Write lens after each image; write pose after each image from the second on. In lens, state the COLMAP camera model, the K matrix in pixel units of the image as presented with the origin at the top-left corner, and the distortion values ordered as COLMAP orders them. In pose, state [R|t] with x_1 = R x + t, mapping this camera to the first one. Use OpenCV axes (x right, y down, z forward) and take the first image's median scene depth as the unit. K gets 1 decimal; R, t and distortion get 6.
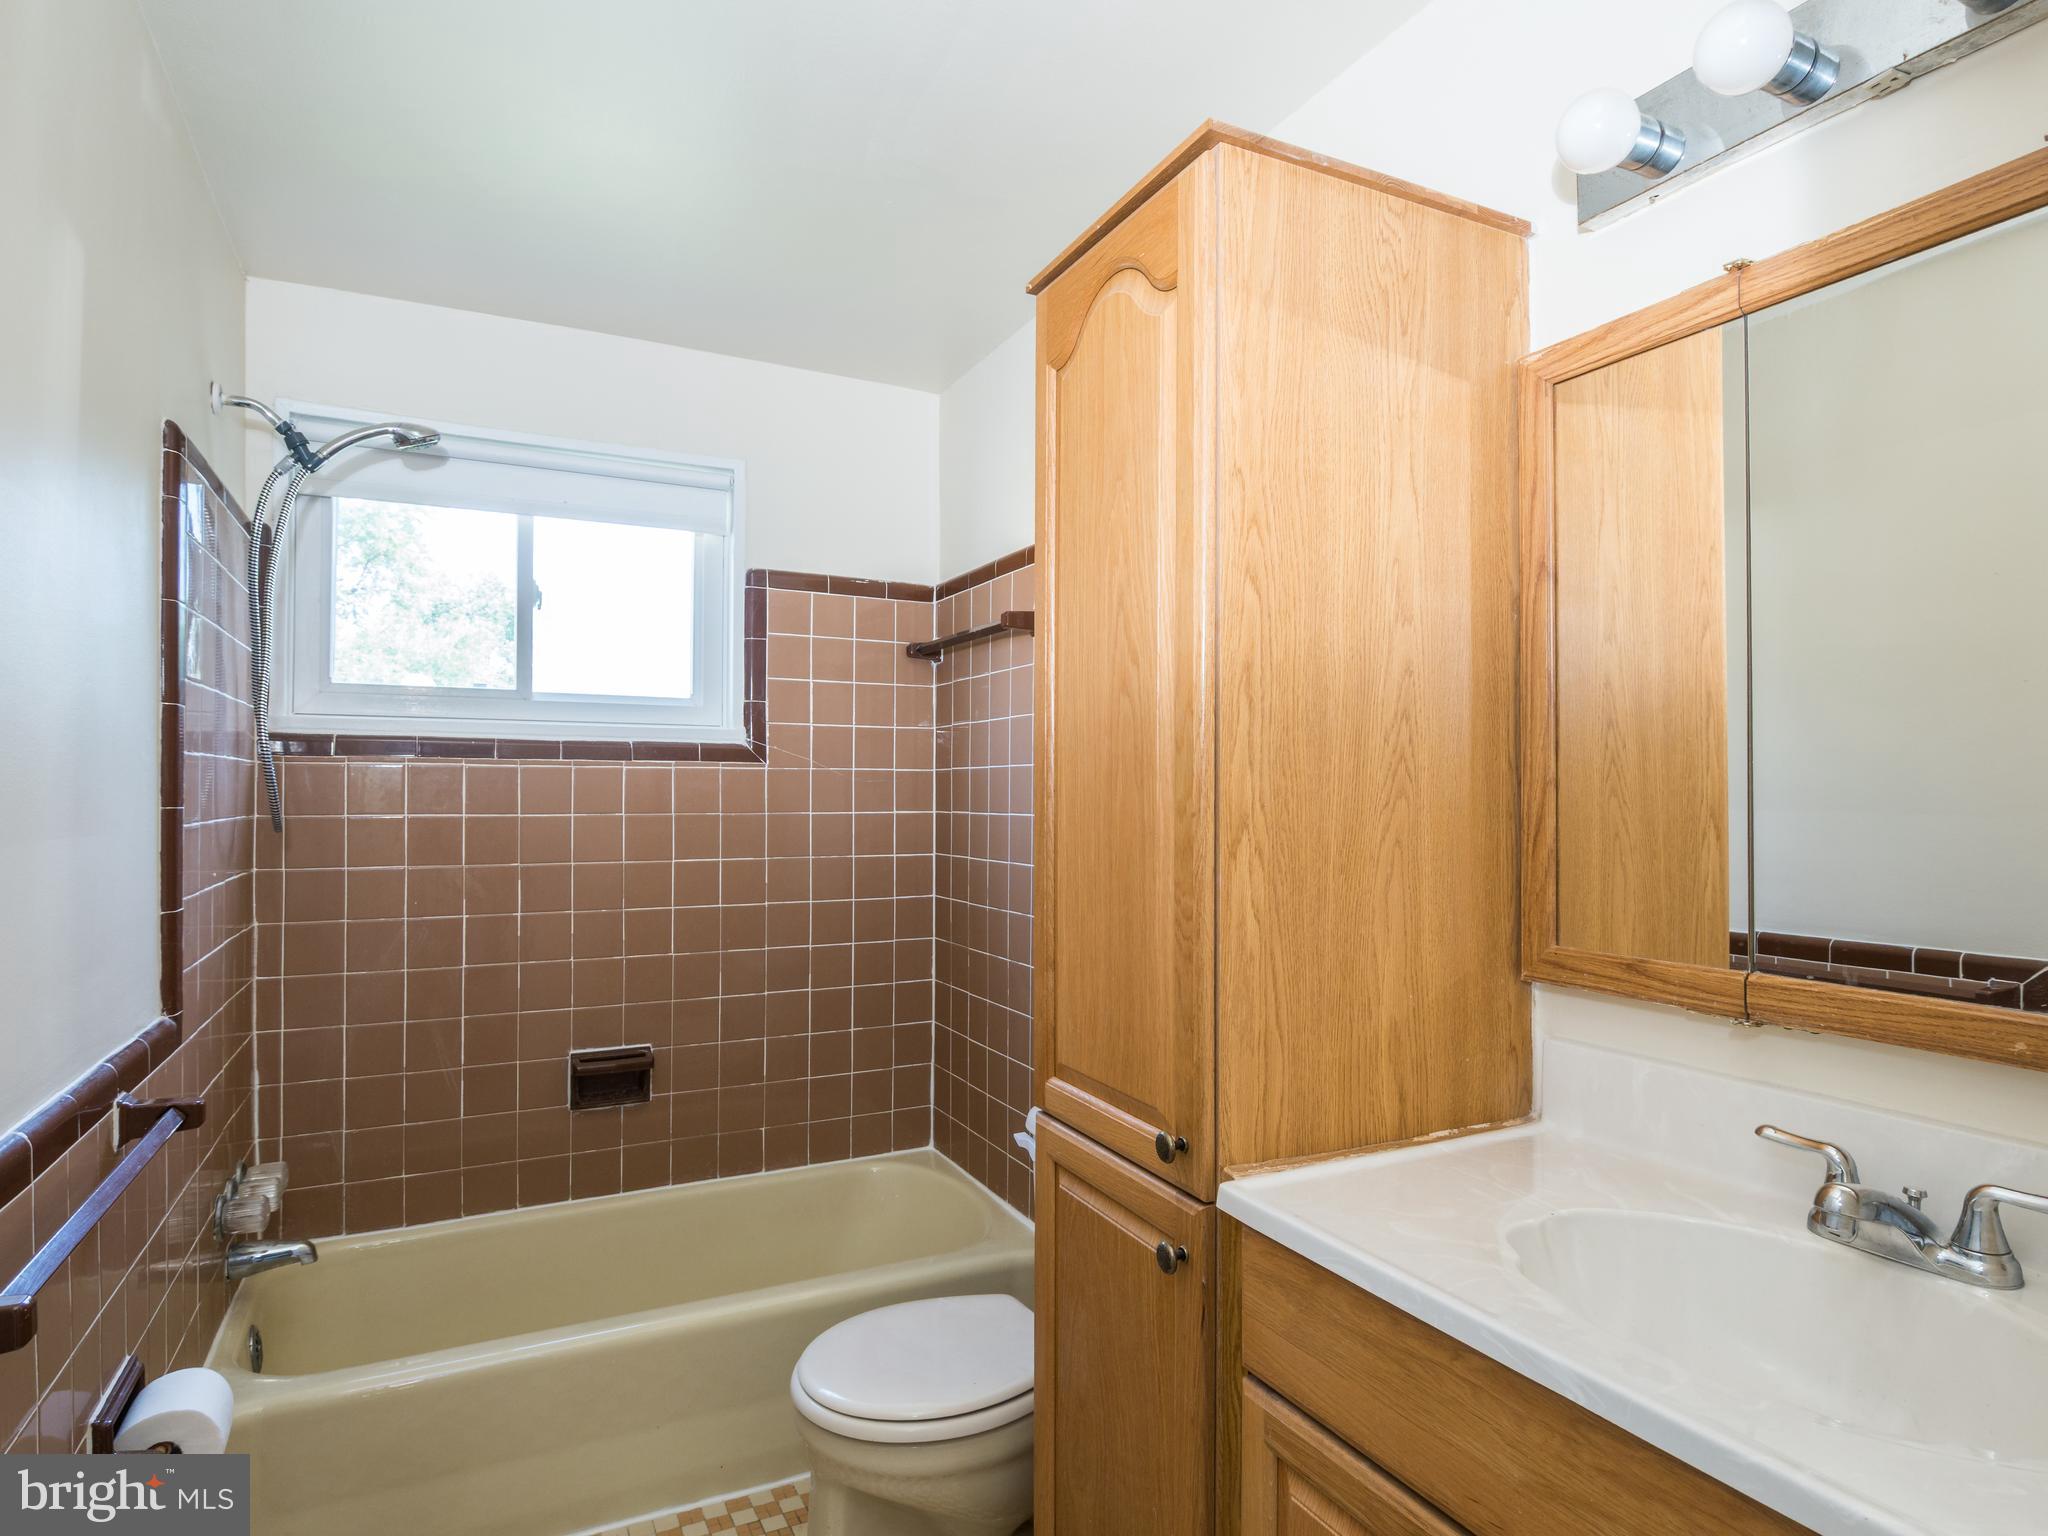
lens RADIAL K [[1140.4, 0, 1028.1], [0, 1140.4, 780.1], [0, 0, 1]] dist [-0.002080, -0.009149]
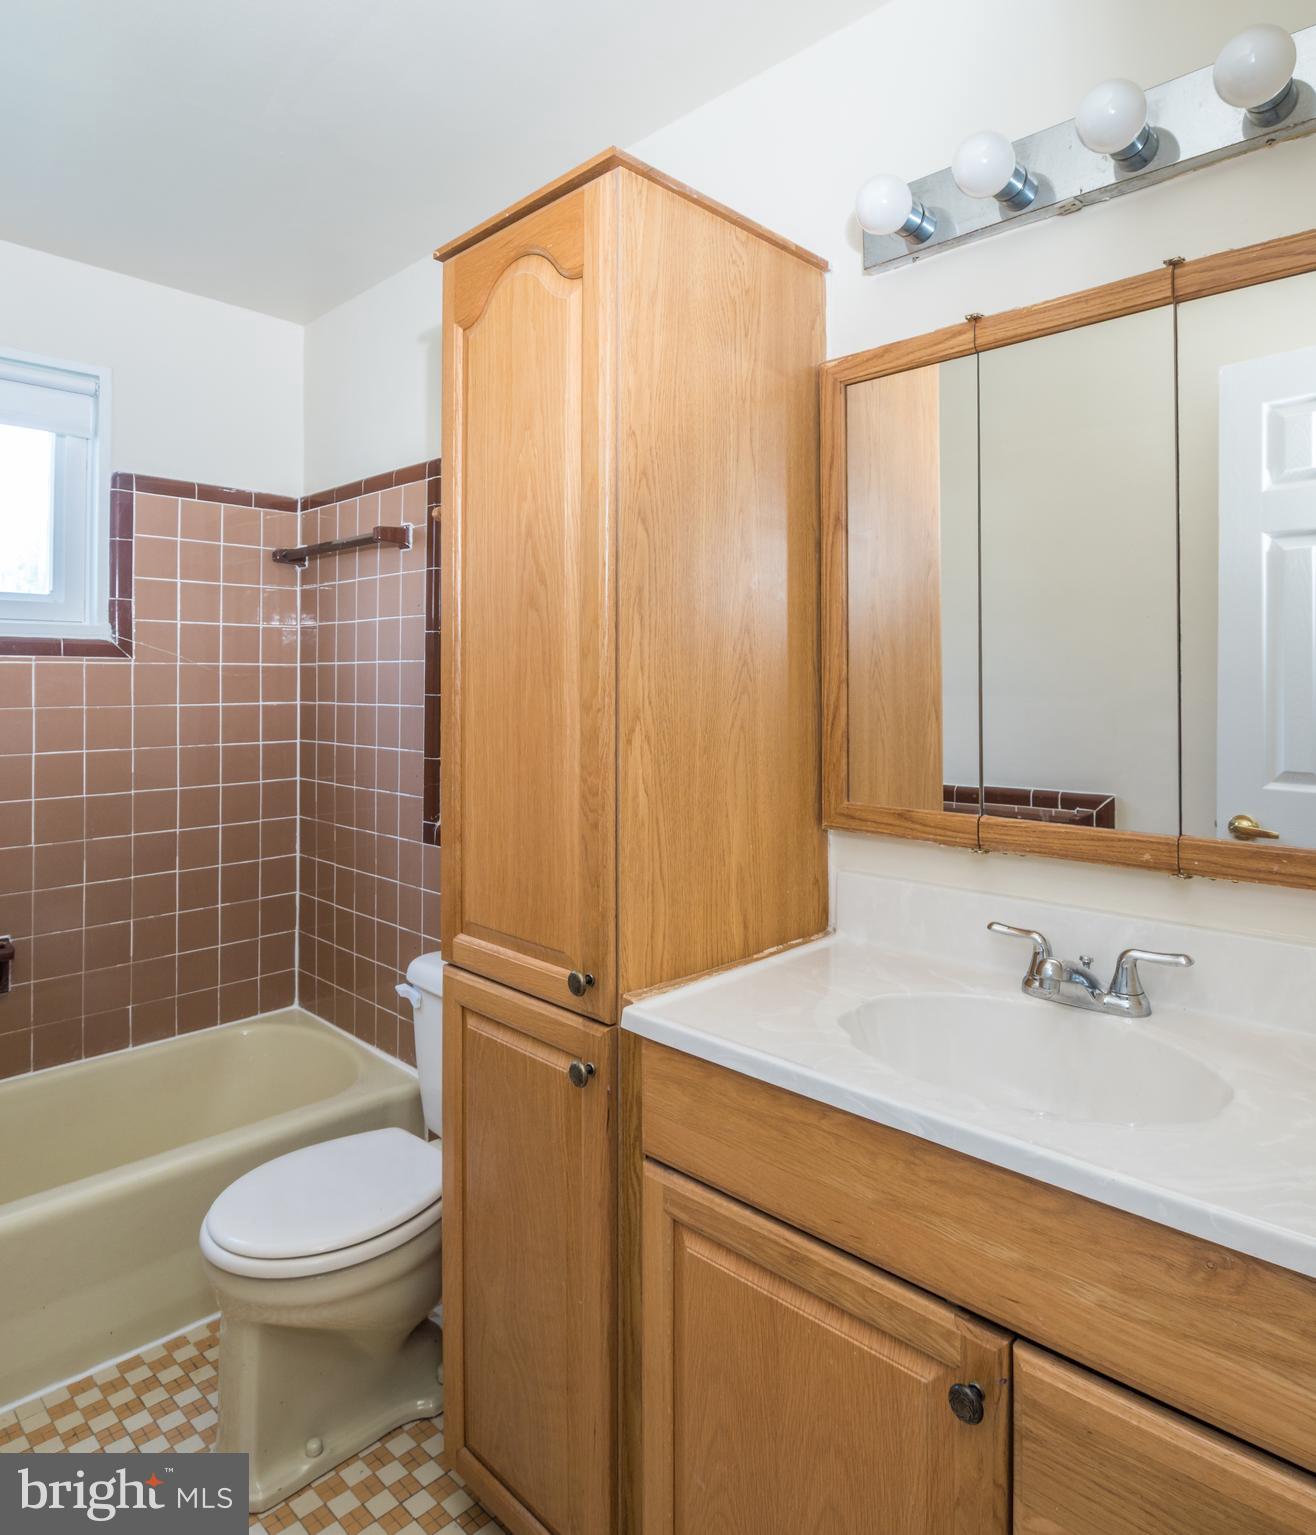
lens RADIAL K [[967.8, 0, 660.7], [0, 967.8, 664.1], [0, 0, 1]] dist [-0.000499, -0.013898]
pose [[0.941254, 0.001089, 0.337697, -0.135621], [-0.000652, 0.999999, -0.001408, -0.016491], [-0.337698, 0.001105, 0.941254, -0.003409]]
